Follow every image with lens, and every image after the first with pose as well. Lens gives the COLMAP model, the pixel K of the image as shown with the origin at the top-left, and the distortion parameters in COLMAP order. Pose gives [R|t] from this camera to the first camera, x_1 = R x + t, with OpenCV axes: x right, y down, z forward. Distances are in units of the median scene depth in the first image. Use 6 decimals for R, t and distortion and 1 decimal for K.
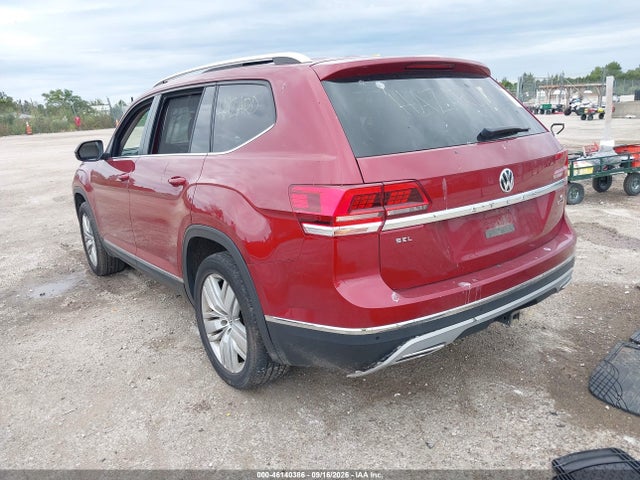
lens RADIAL K [[513.0, 0, 328.7], [0, 513.0, 246.0], [0, 0, 1]] dist [0.009515, -0.010898]
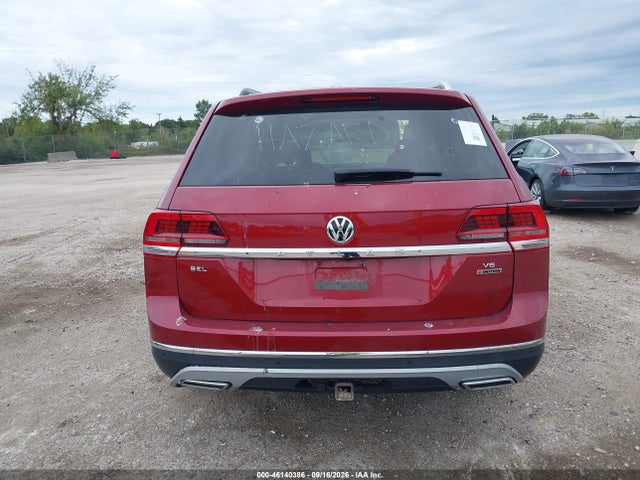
lens RADIAL K [[513.0, 0, 315.7], [0, 513.0, 242.8], [0, 0, 1]] dist [0.009515, -0.010898]
pose [[0.757180, 0.162036, -0.632790, 0.807016], [-0.185216, 0.982243, 0.029895, -0.114907], [0.626398, 0.094567, 0.773746, 0.280677]]
